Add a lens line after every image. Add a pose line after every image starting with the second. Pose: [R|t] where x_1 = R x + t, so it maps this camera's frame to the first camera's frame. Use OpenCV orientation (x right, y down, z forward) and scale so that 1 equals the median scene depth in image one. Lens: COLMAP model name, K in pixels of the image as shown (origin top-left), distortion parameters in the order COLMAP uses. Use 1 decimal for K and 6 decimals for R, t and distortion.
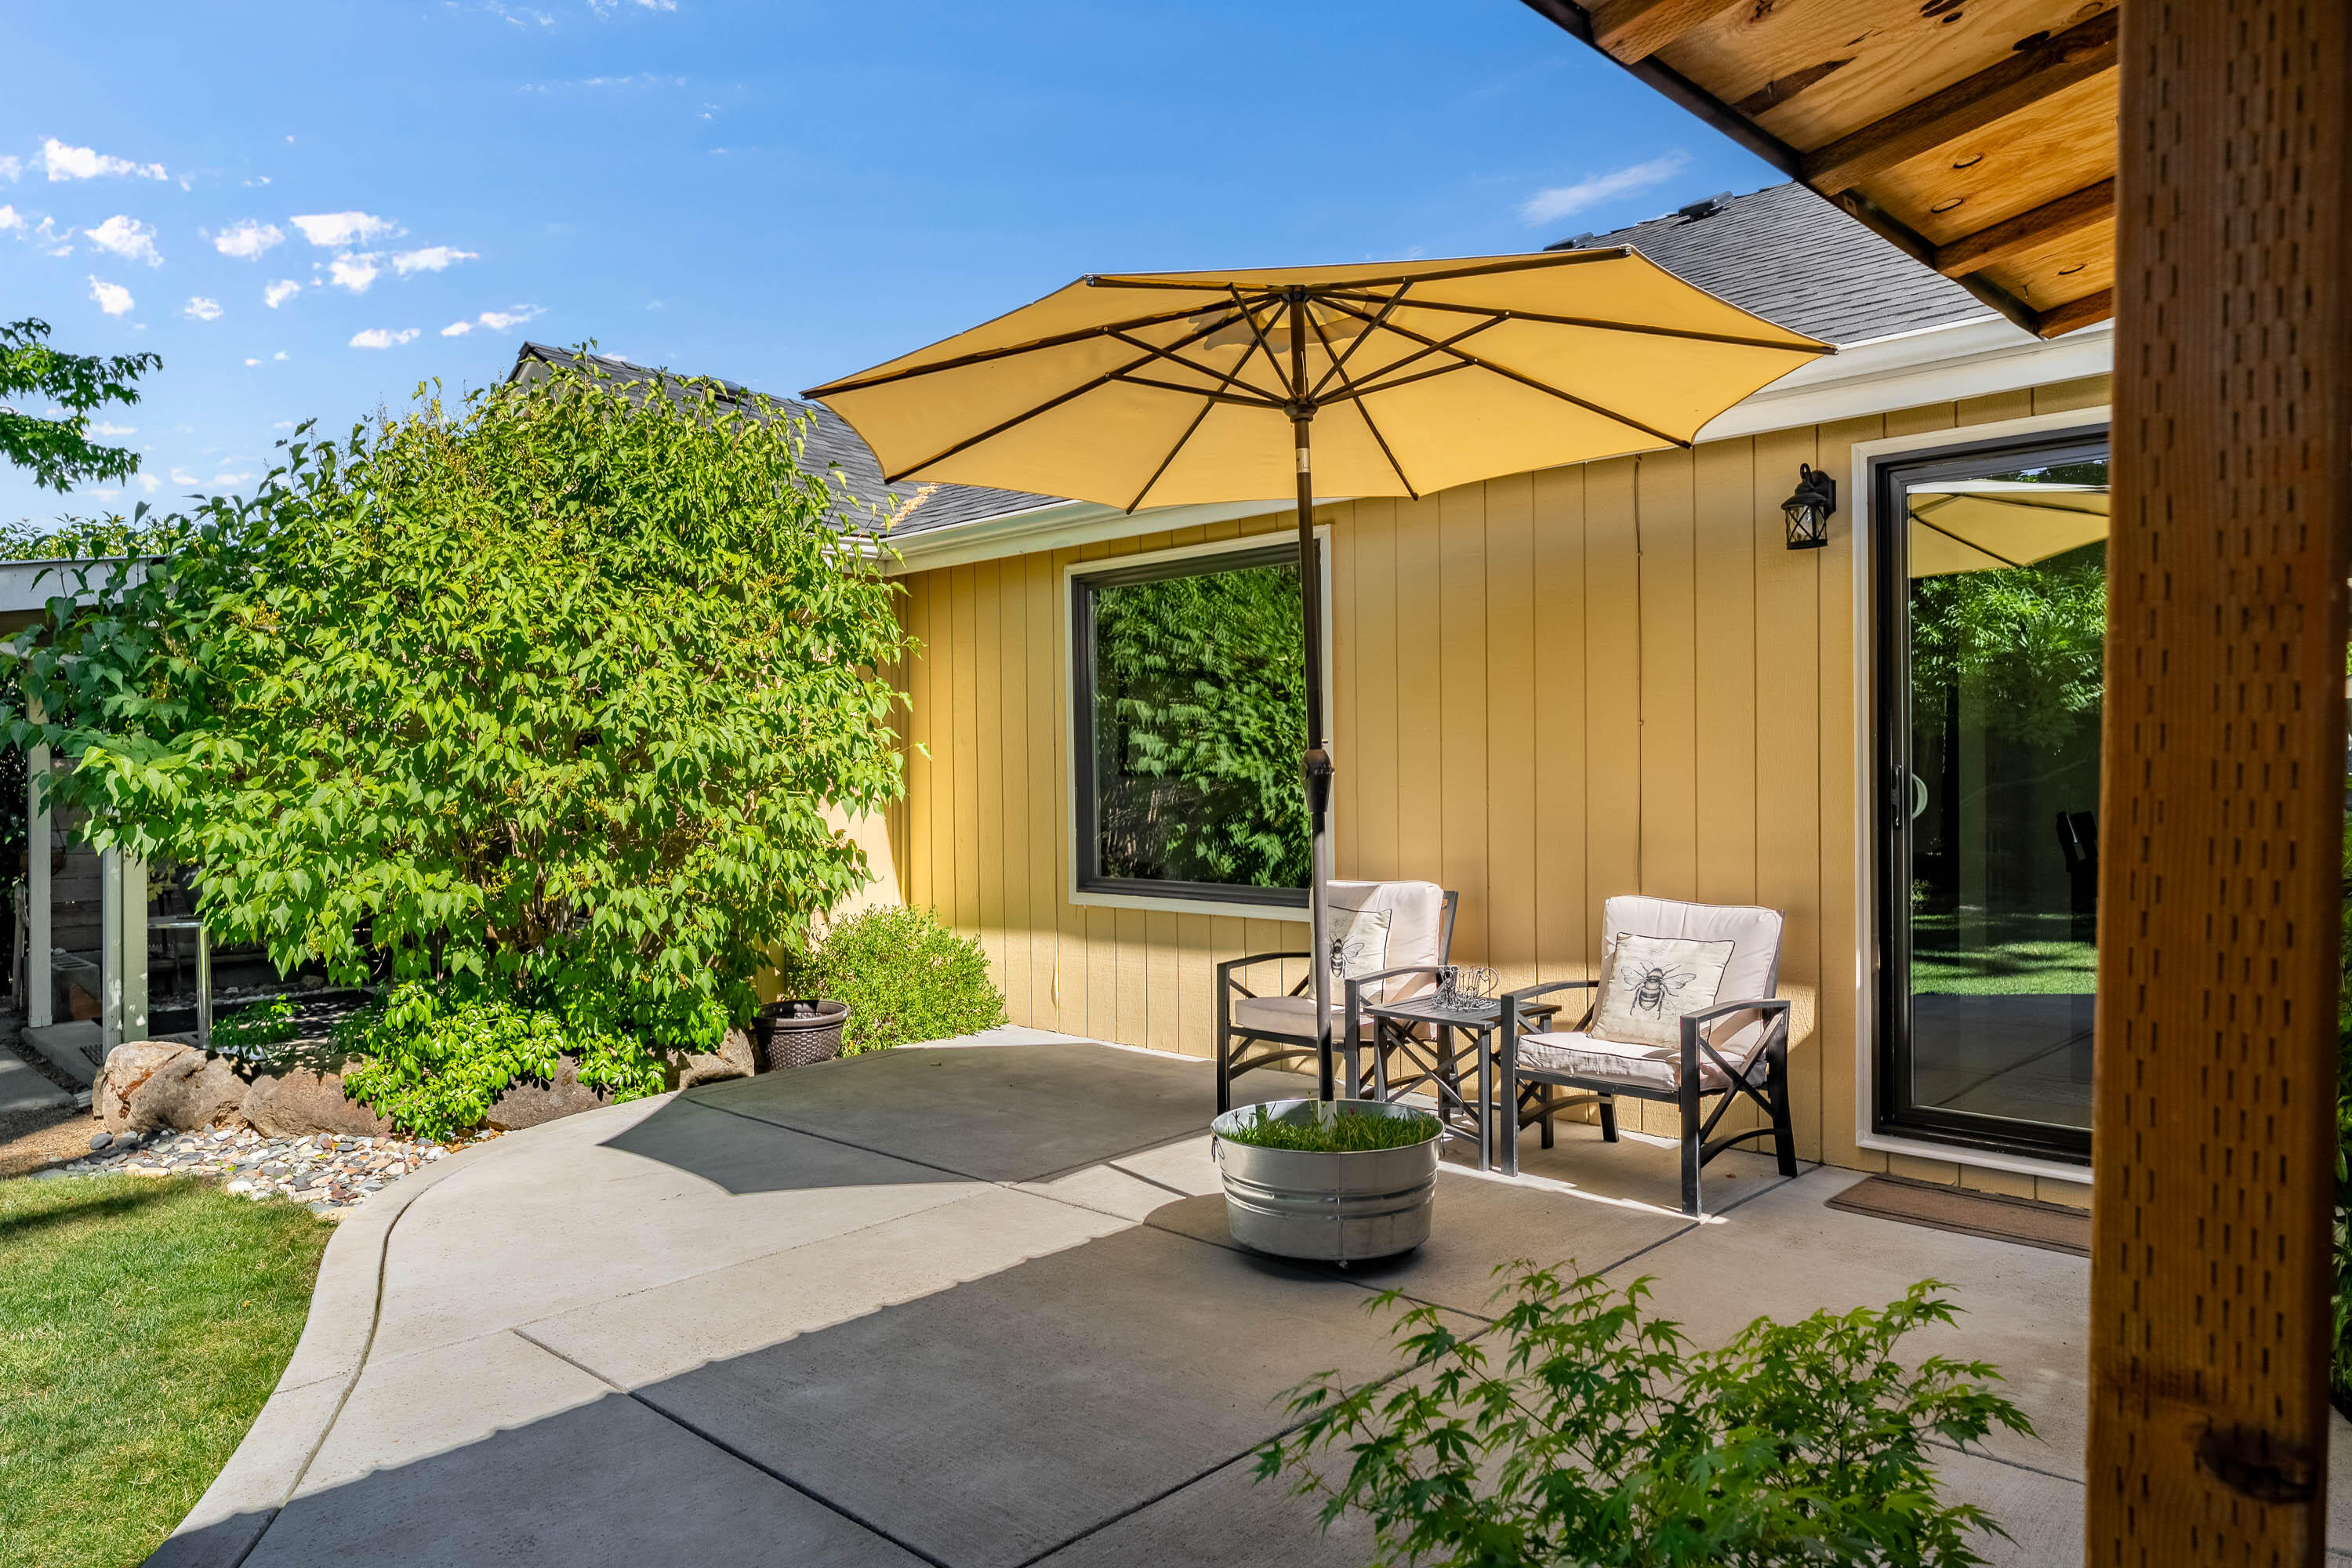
lens RADIAL K [[1470.0, 0, 1178.3], [0, 1470.0, 790.1], [0, 0, 1]] dist [-0.000479, -0.000007]
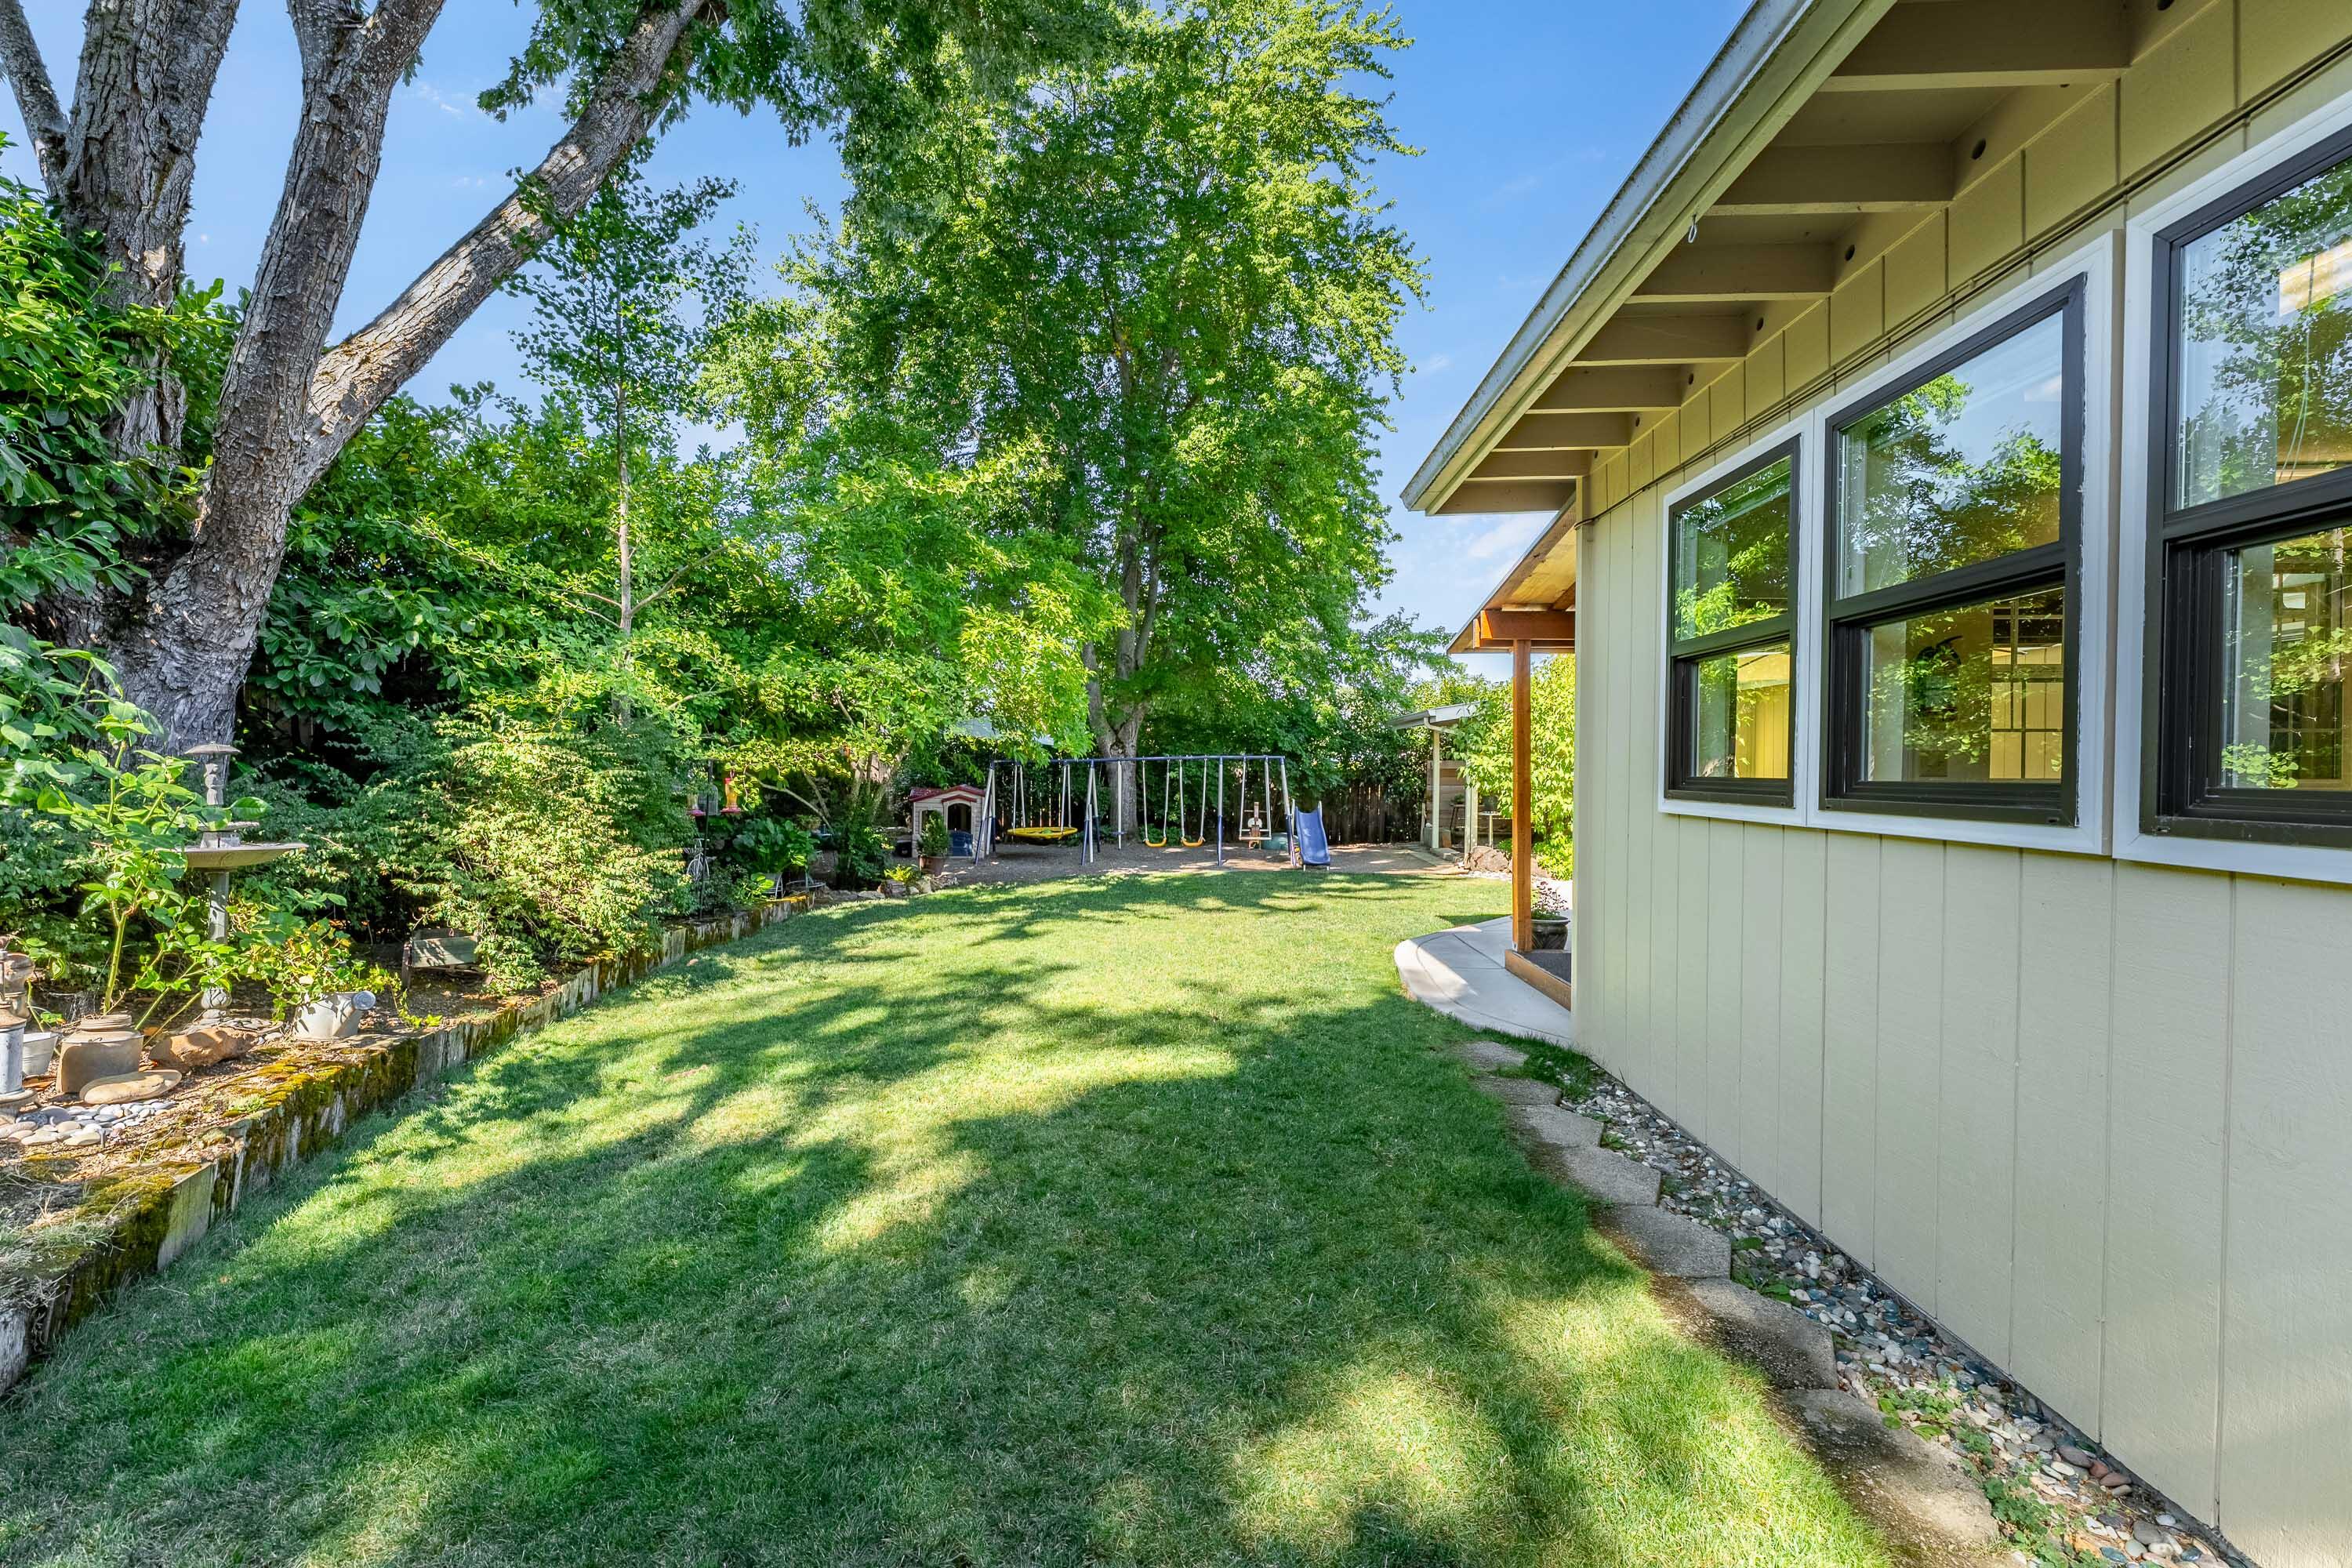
lens RADIAL K [[934.3, 0, 1177.7], [0, 934.3, 786.8], [0, 0, 1]] dist [-0.000207, -0.000002]
pose [[0.667278, 0.019357, -0.744557, 0.477753], [-0.010416, 0.999807, 0.016658, 0.005480], [0.744736, -0.003360, 0.667351, -1.061651]]
